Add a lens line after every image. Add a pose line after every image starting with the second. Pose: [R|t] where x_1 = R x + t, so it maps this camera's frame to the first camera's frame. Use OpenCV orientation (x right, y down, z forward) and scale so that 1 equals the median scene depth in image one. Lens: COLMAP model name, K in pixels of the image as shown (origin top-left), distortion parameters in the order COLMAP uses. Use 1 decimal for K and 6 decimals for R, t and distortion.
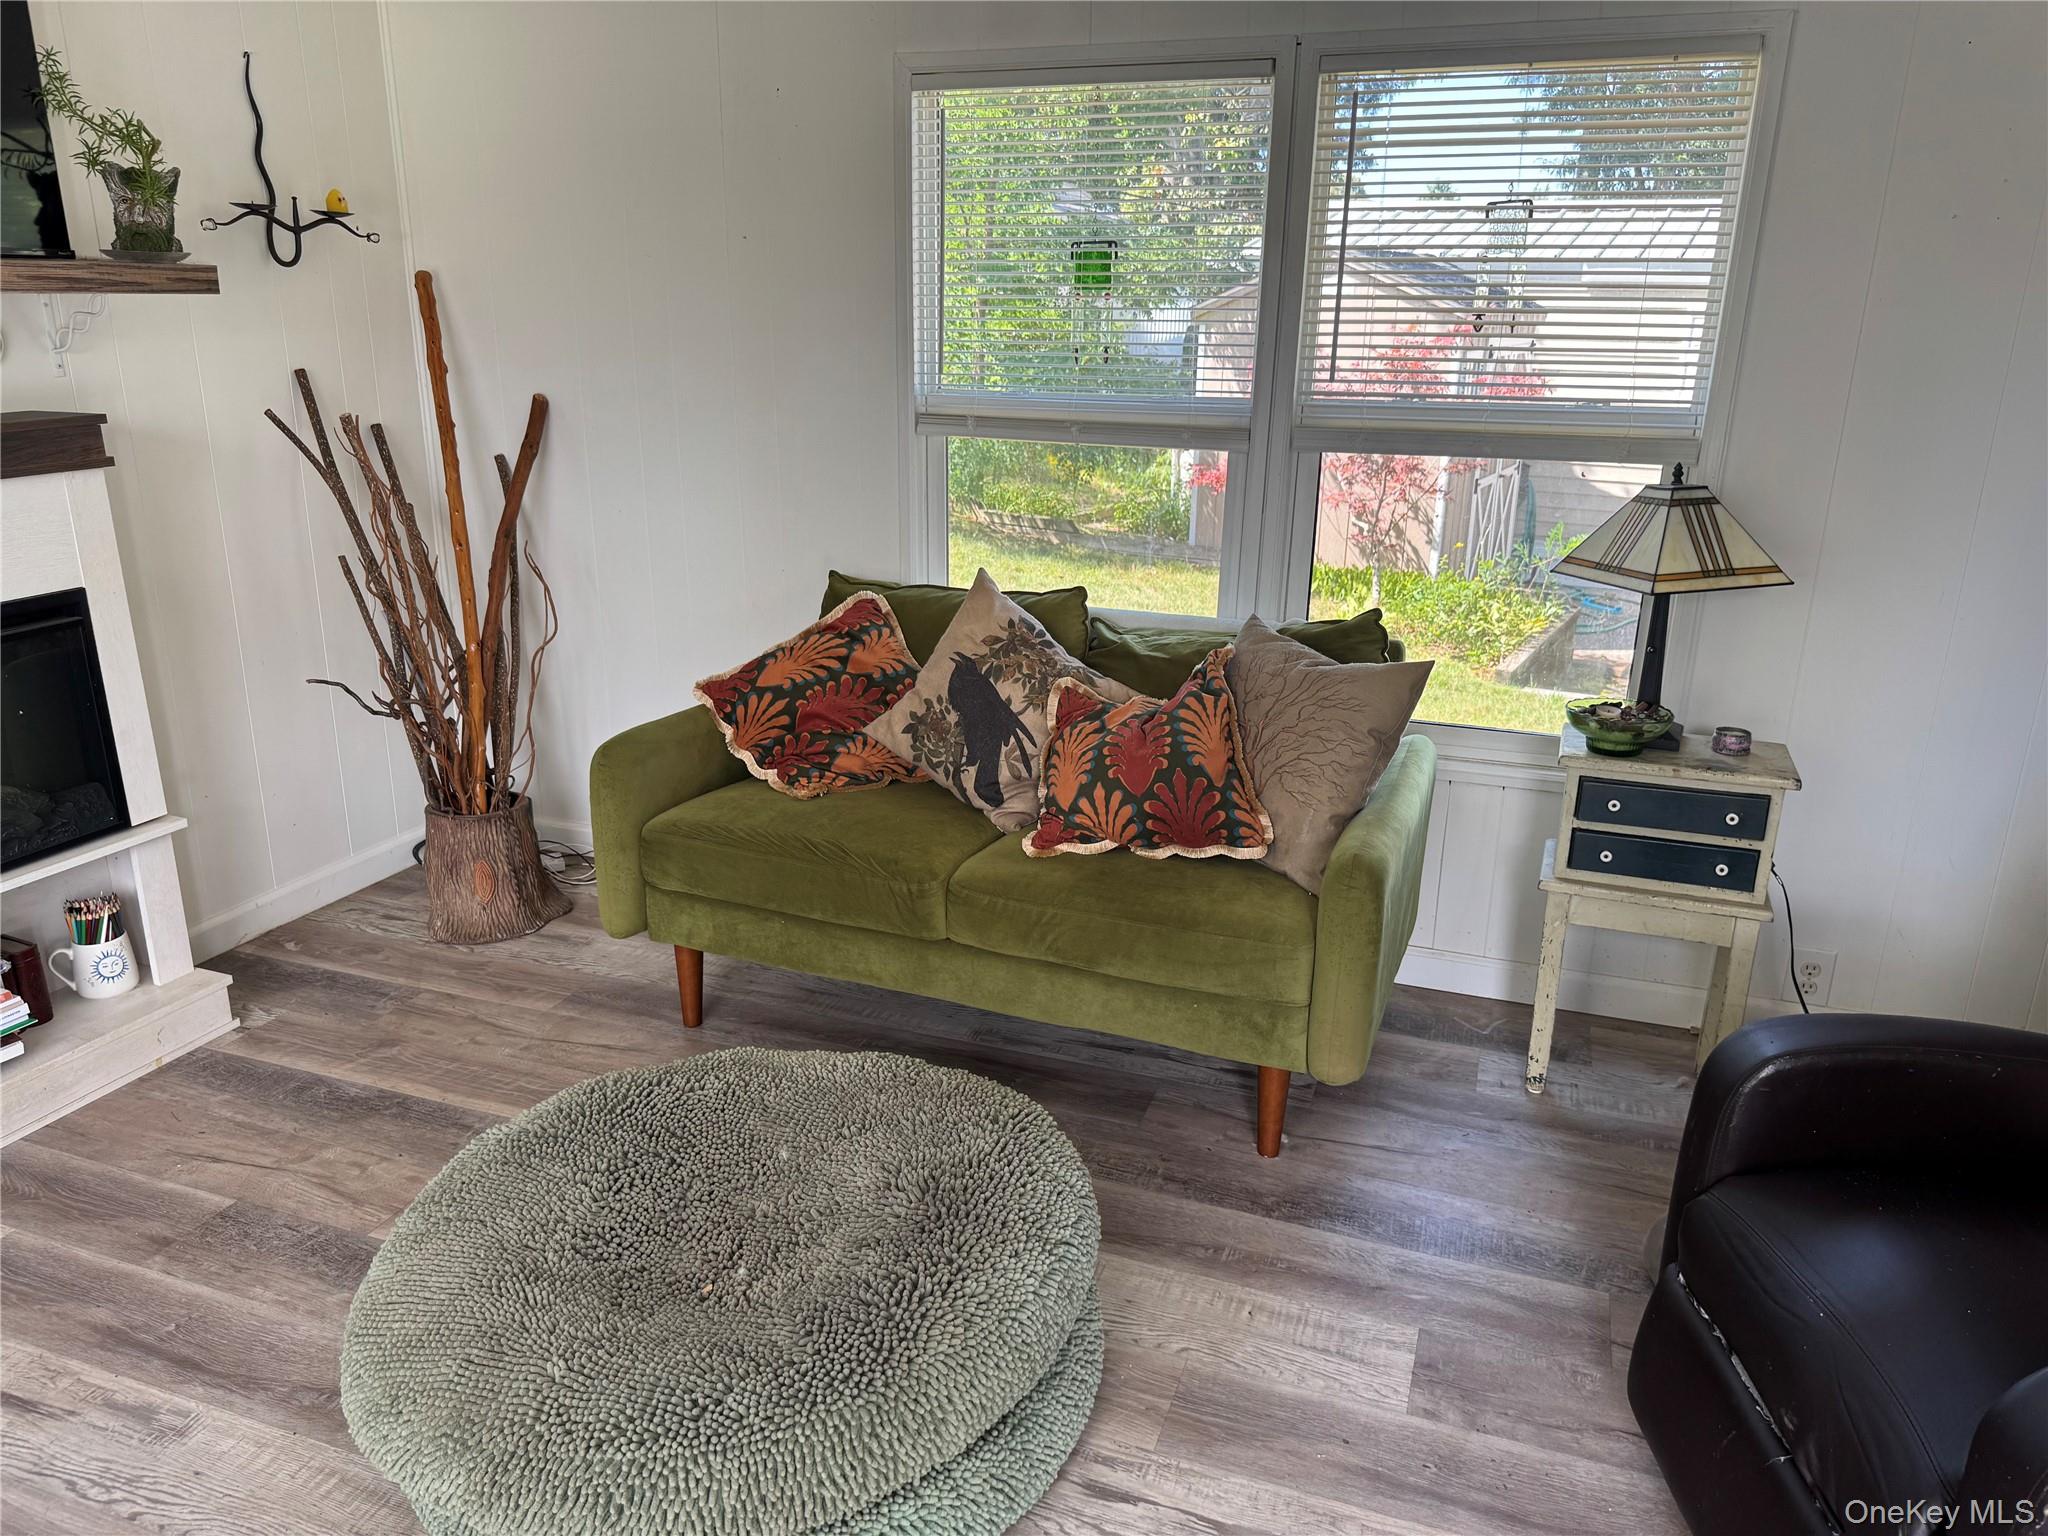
lens RADIAL K [[1460.2, 0, 1022.8], [0, 1460.2, 775.8], [0, 0, 1]] dist [0.118433, -0.152627]
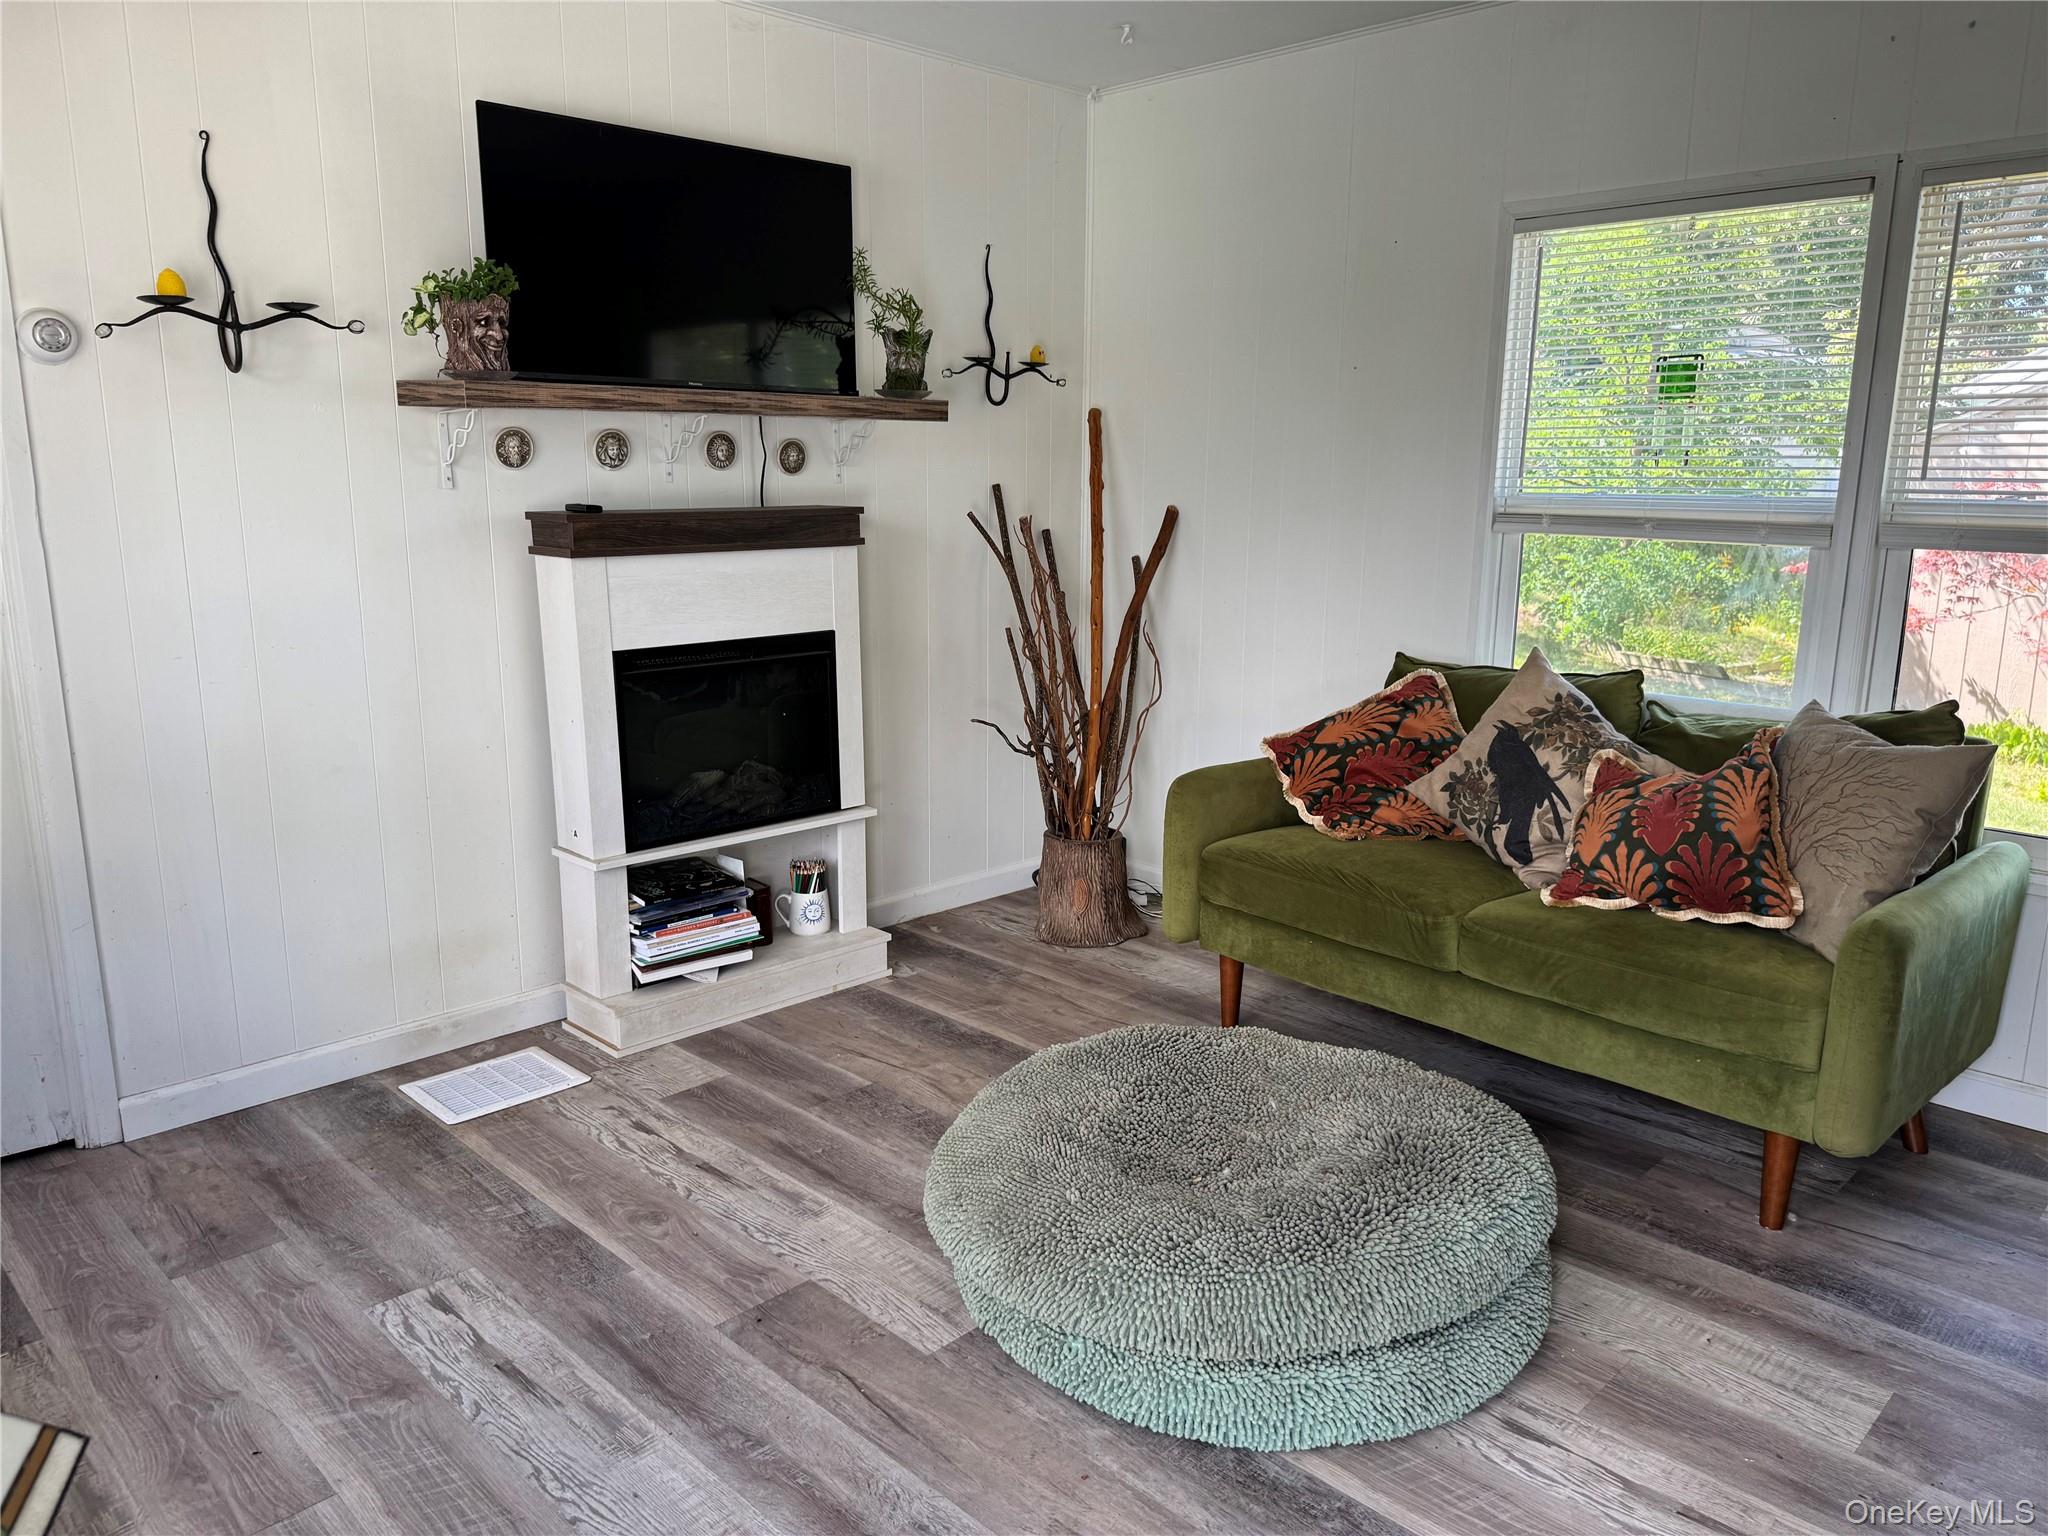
lens RADIAL K [[1452.5, 0, 1024.0], [0, 1452.5, 768.0], [0, 0, 1]] dist [0.148162, -0.281321]
pose [[0.910247, 0.076899, -0.406863, 0.081749], [-0.120388, 0.989305, -0.082354, 0.084591], [0.396179, 0.123944, 0.909769, -0.129552]]
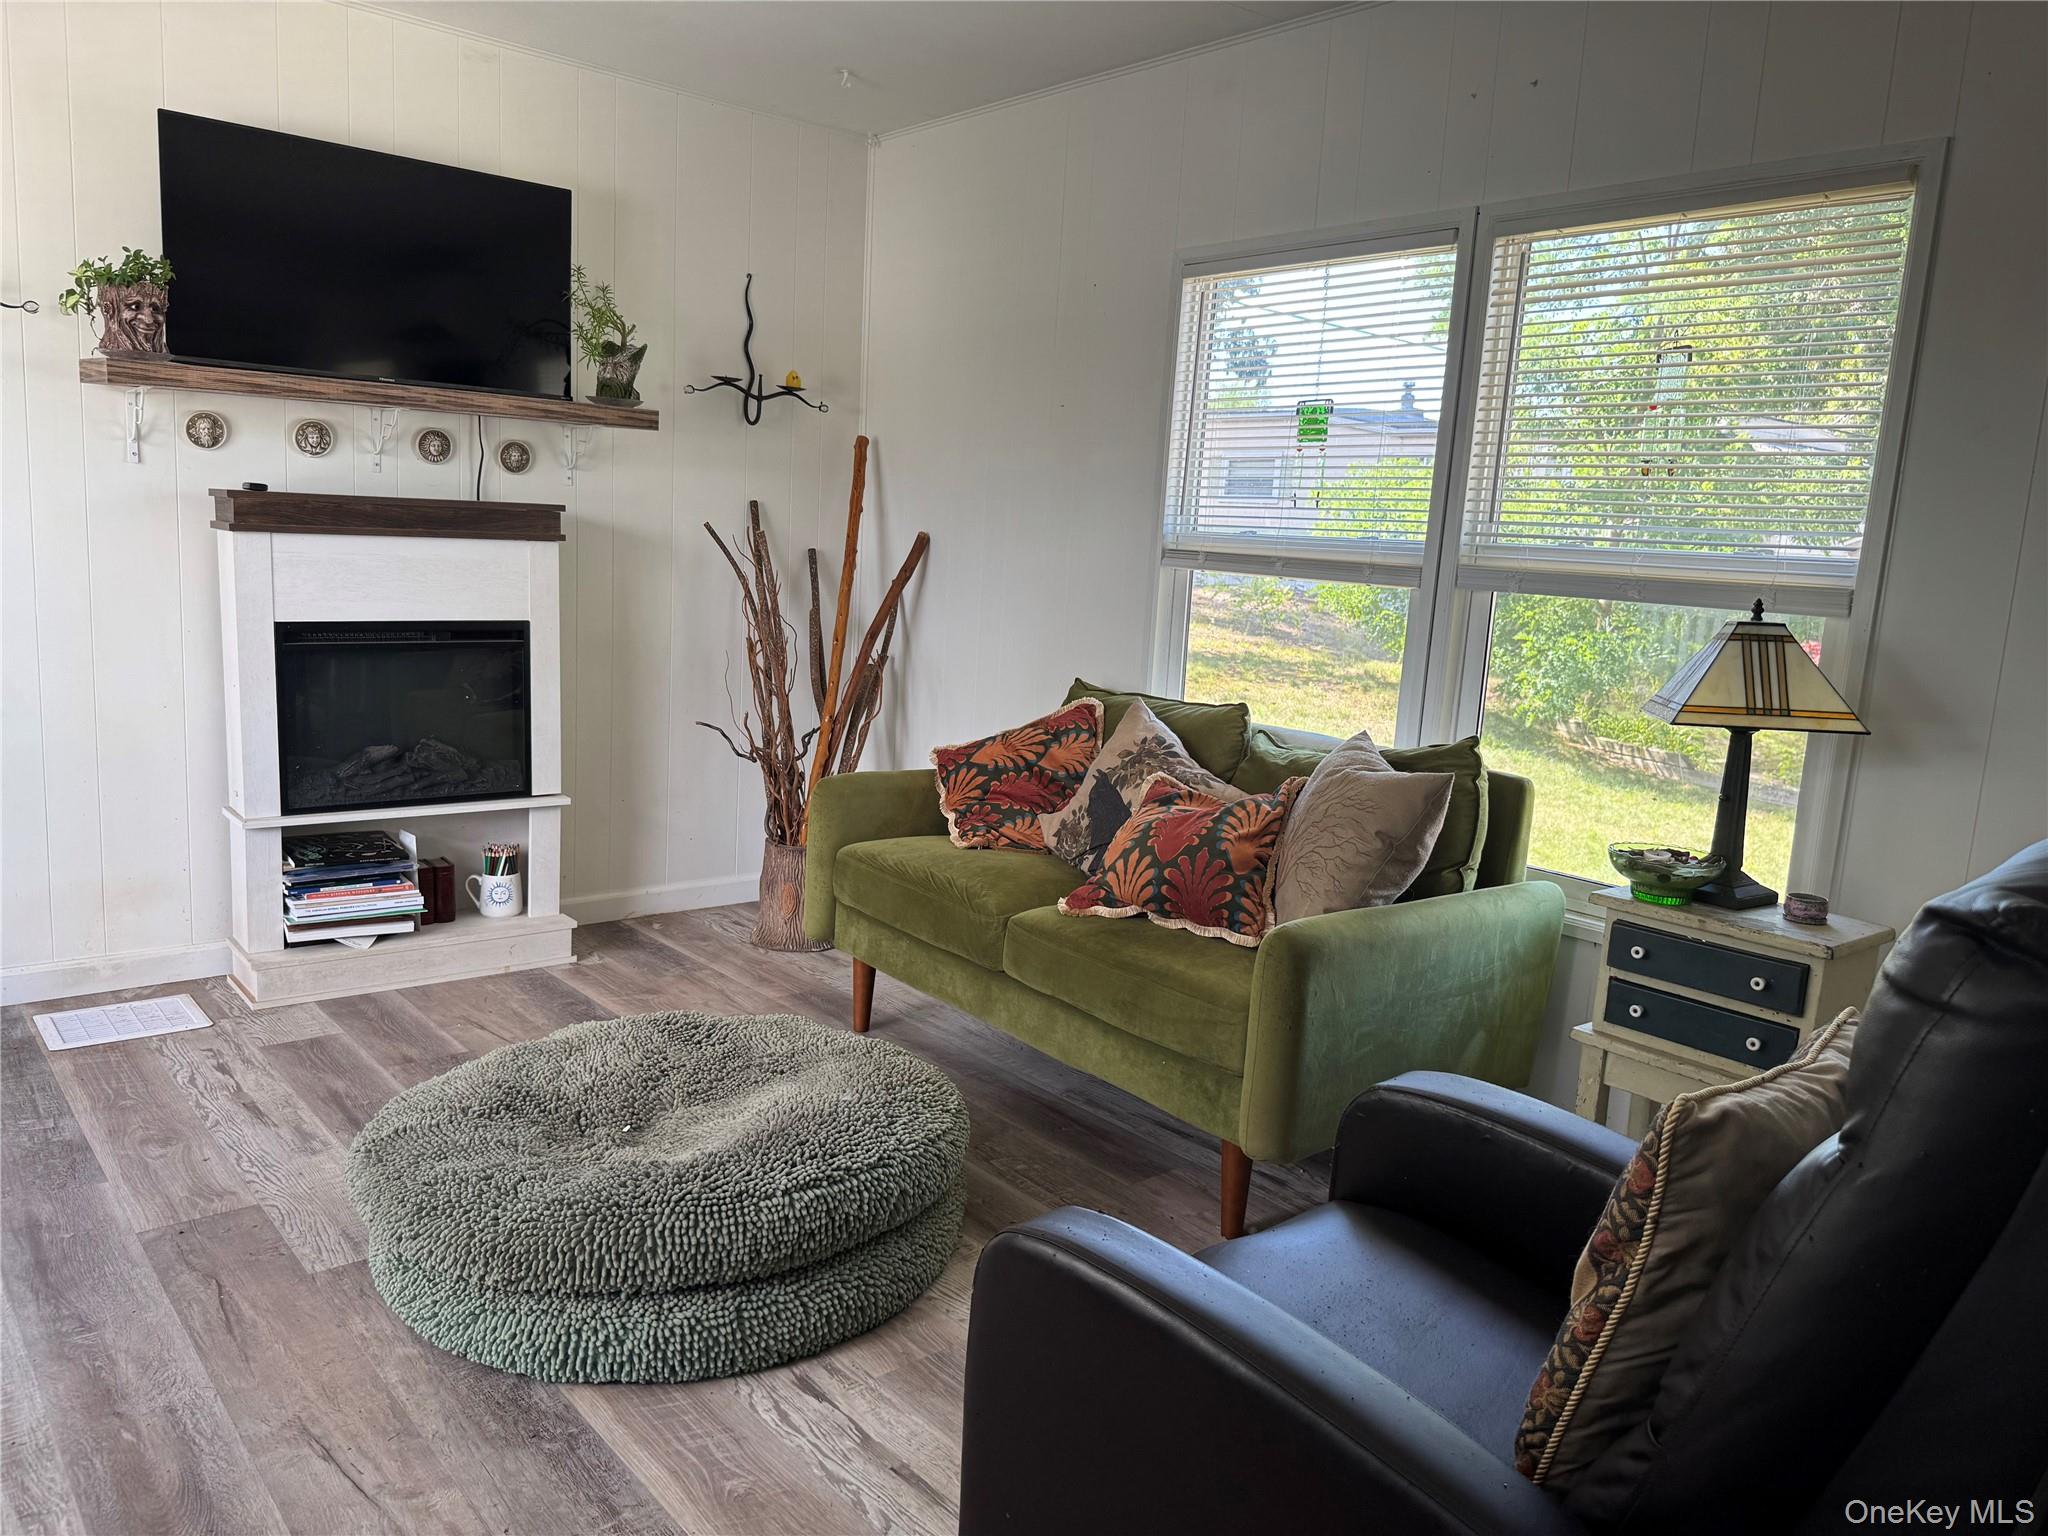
lens RADIAL K [[1466.8, 0, 1024.8], [0, 1466.8, 761.5], [0, 0, 1]] dist [0.068777, -0.099480]
pose [[0.873659, 0.113068, -0.473218, 0.441811], [-0.190648, 0.974400, -0.119158, 0.078635], [0.447631, 0.194322, 0.872849, 0.003525]]
